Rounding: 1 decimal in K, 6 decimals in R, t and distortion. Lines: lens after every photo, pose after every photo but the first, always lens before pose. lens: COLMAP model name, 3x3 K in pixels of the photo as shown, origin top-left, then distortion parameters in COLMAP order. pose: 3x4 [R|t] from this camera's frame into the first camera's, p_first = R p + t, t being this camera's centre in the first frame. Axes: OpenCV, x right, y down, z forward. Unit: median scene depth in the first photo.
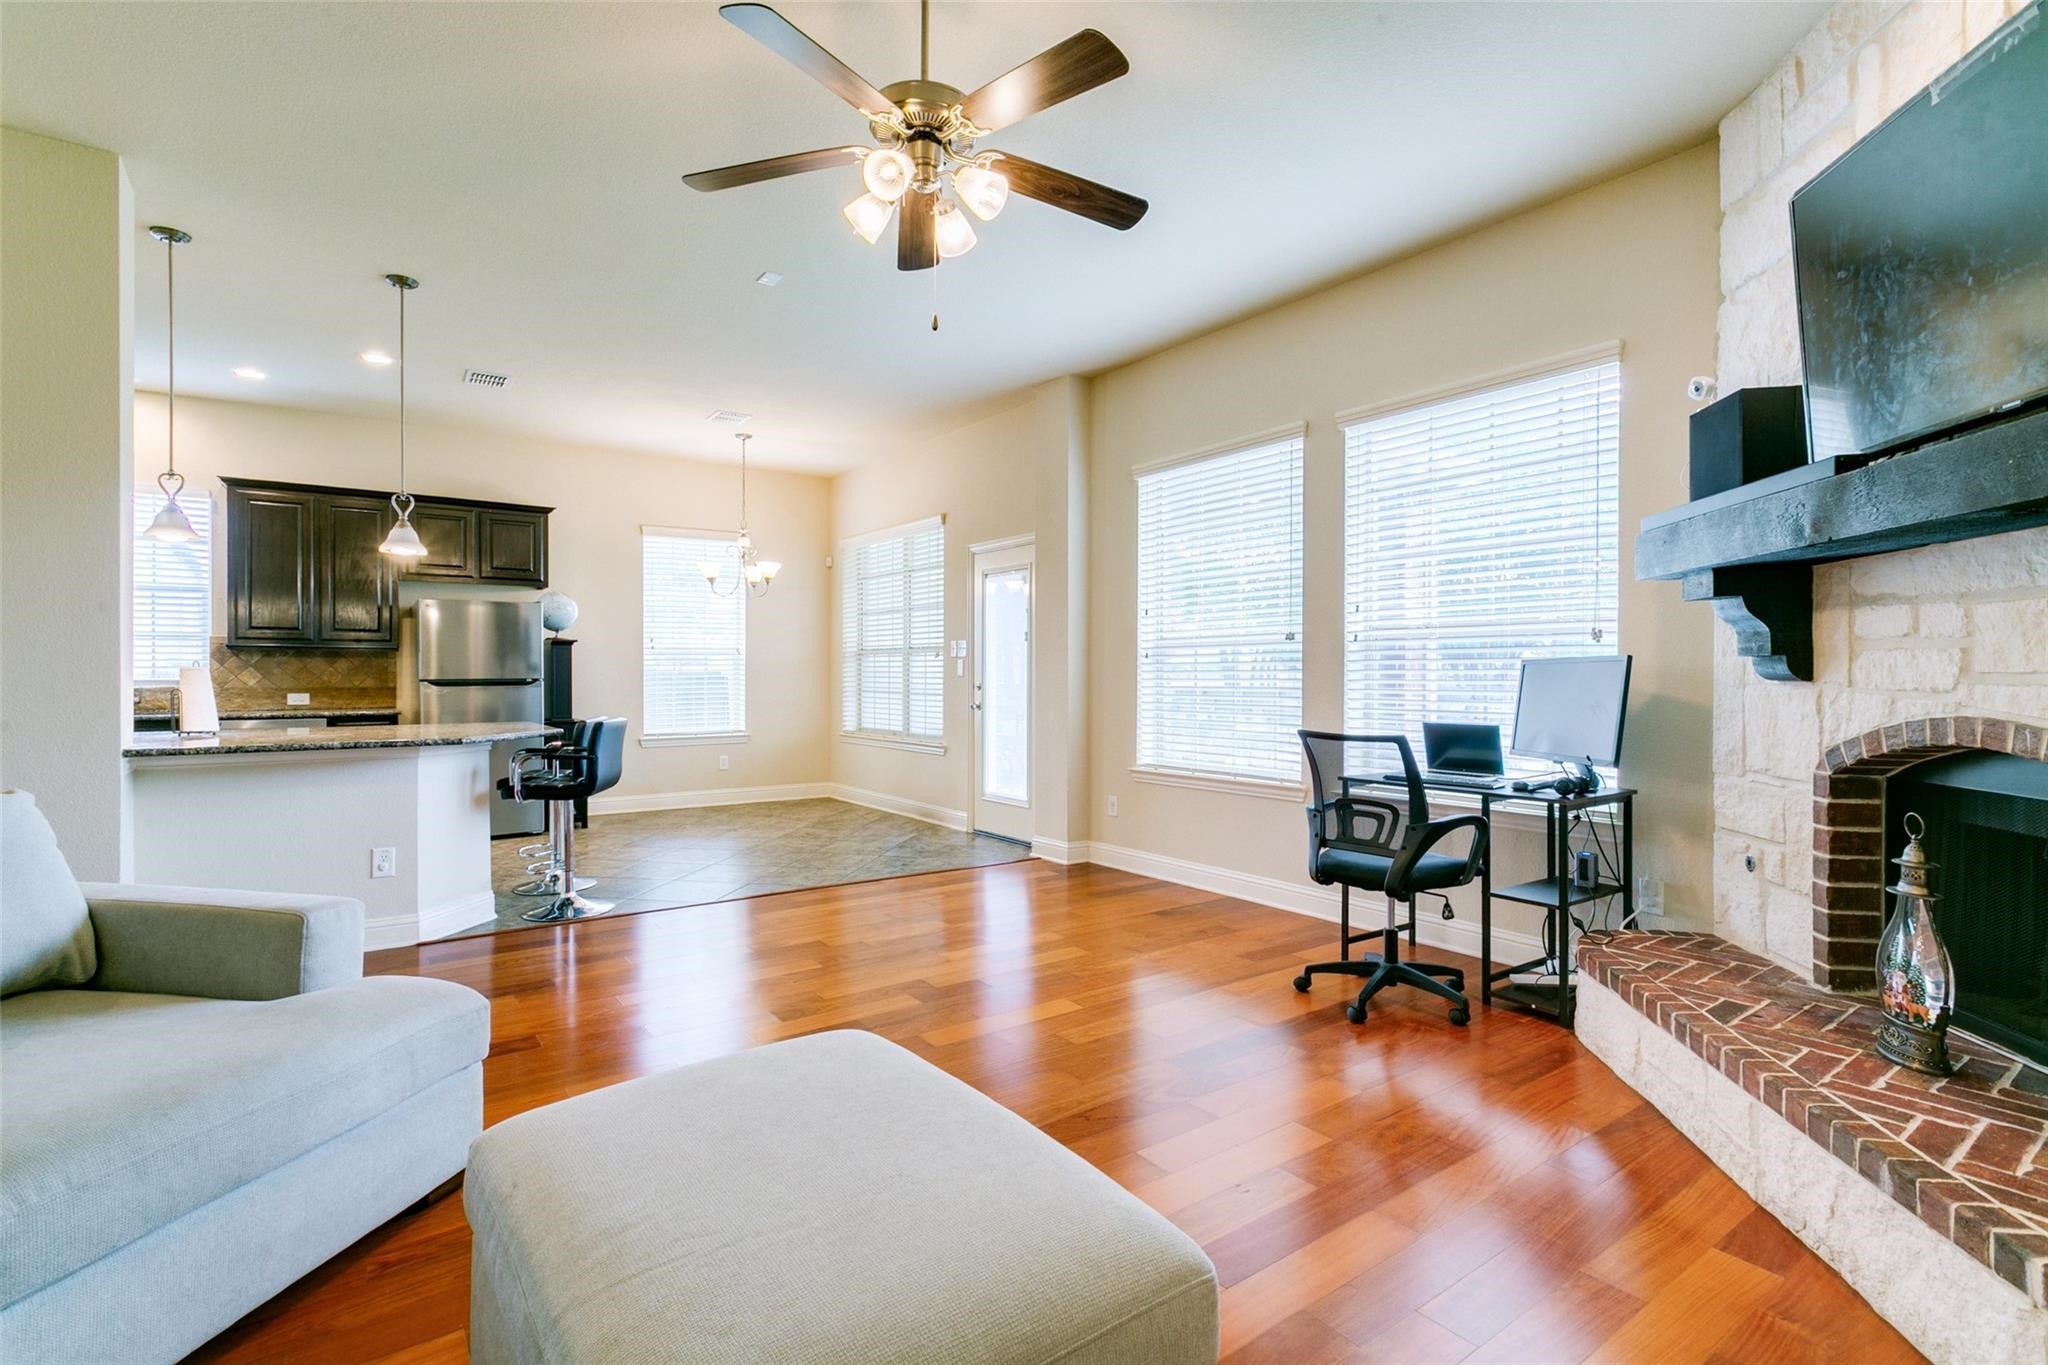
lens RADIAL K [[967.2, 0, 1024.0], [0, 967.2, 682.5], [0, 0, 1]] dist [-0.000222, 0.000037]
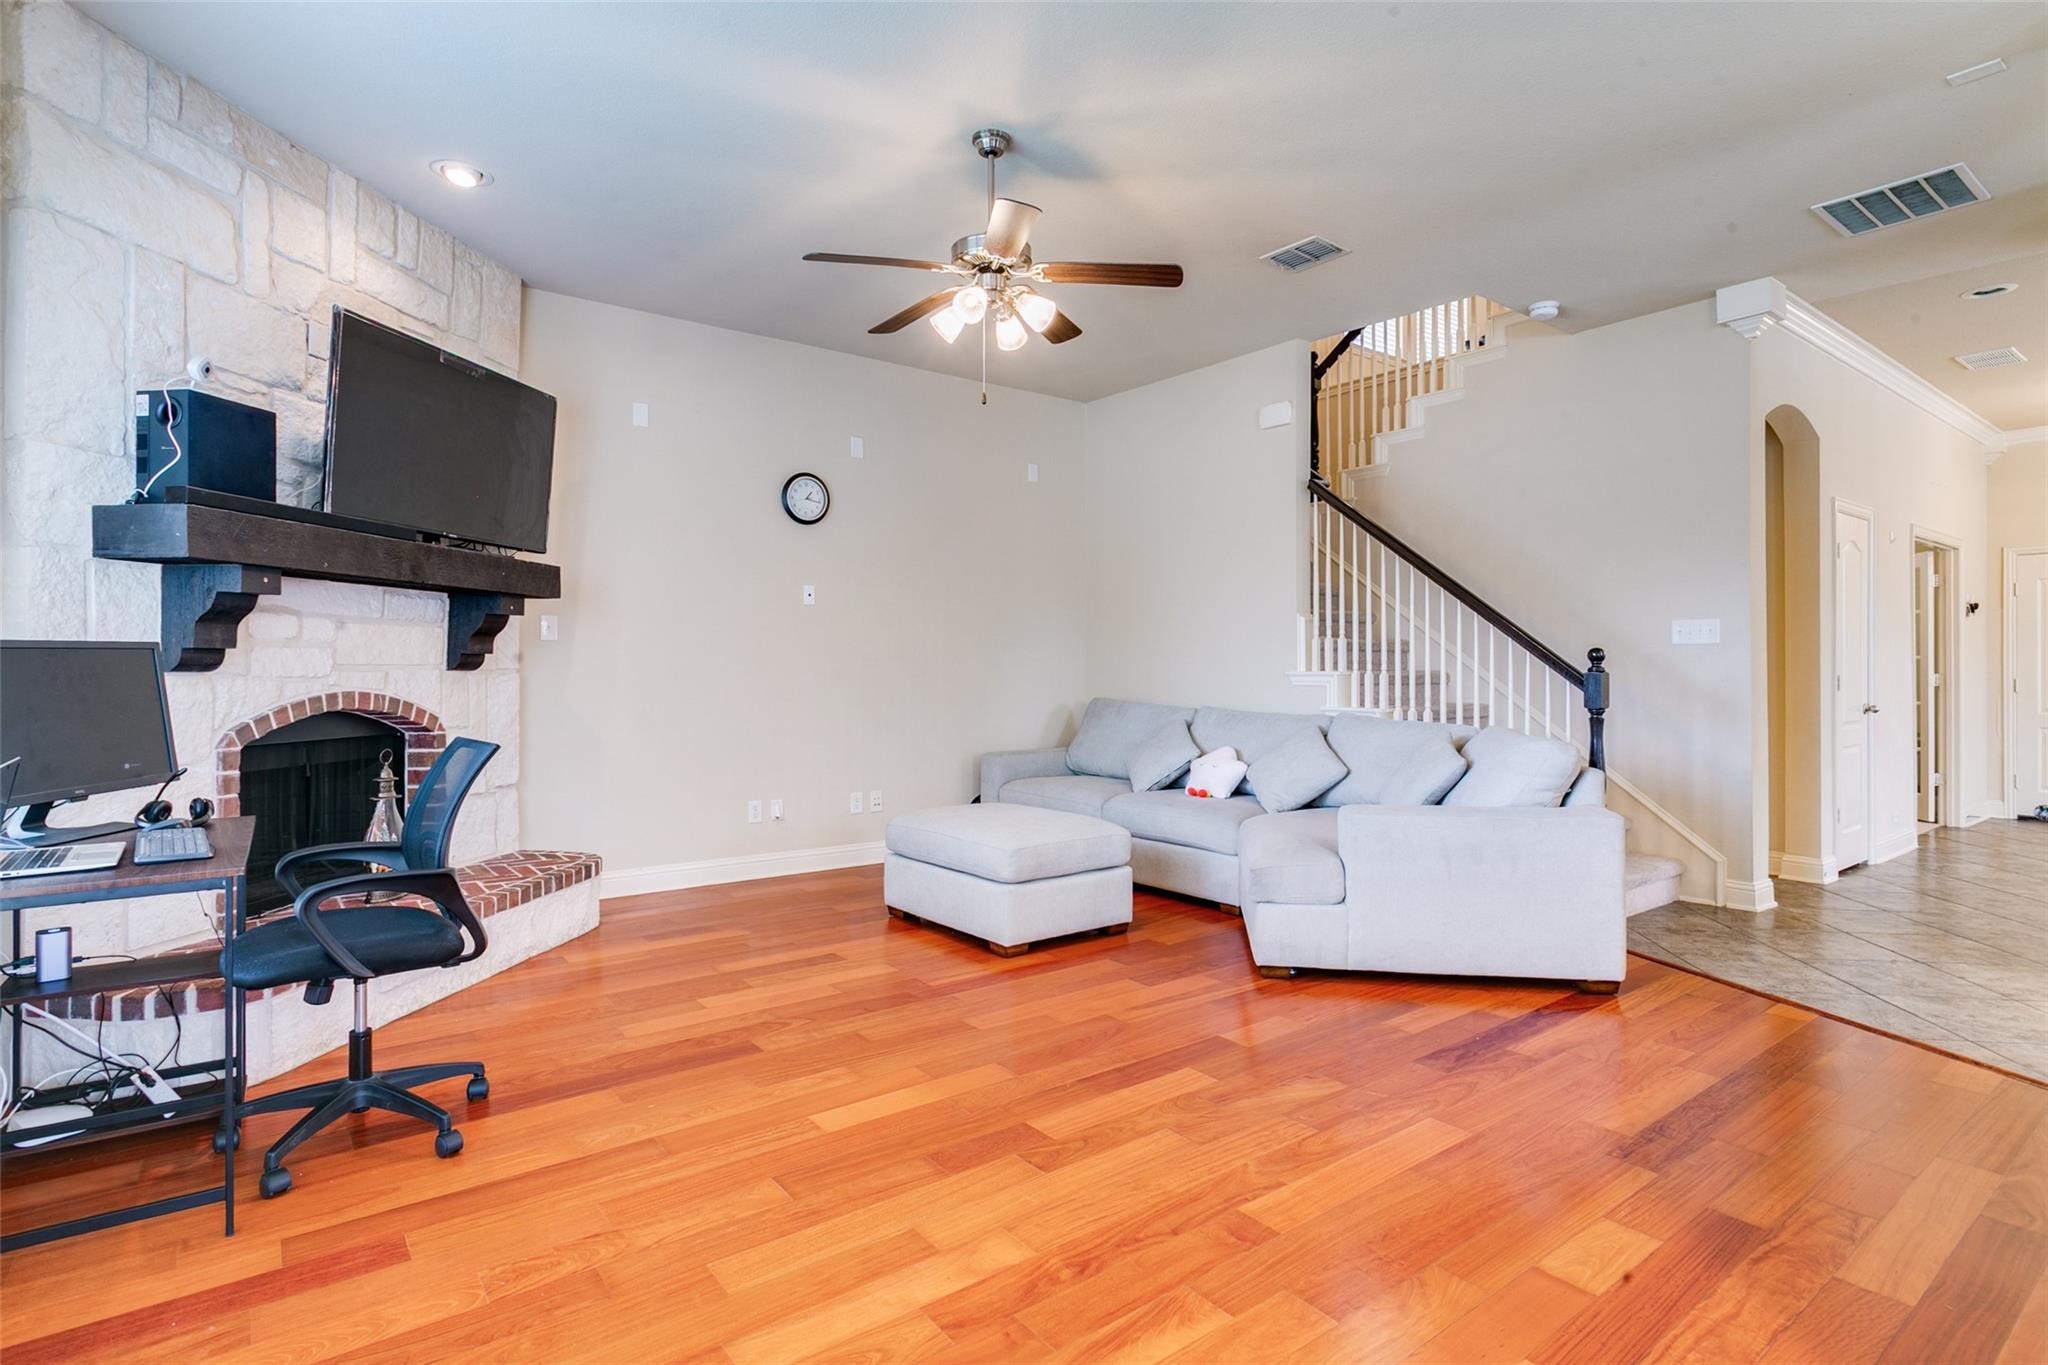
lens RADIAL K [[1037.1, 0, 1024.0], [0, 1037.1, 682.5], [0, 0, 1]] dist [0.000285, 0.000027]
pose [[-0.999578, 0.003535, -0.028815, -0.113960], [0.002676, 0.999552, 0.029800, -0.025130], [0.028908, 0.029710, -0.999140, 2.441014]]
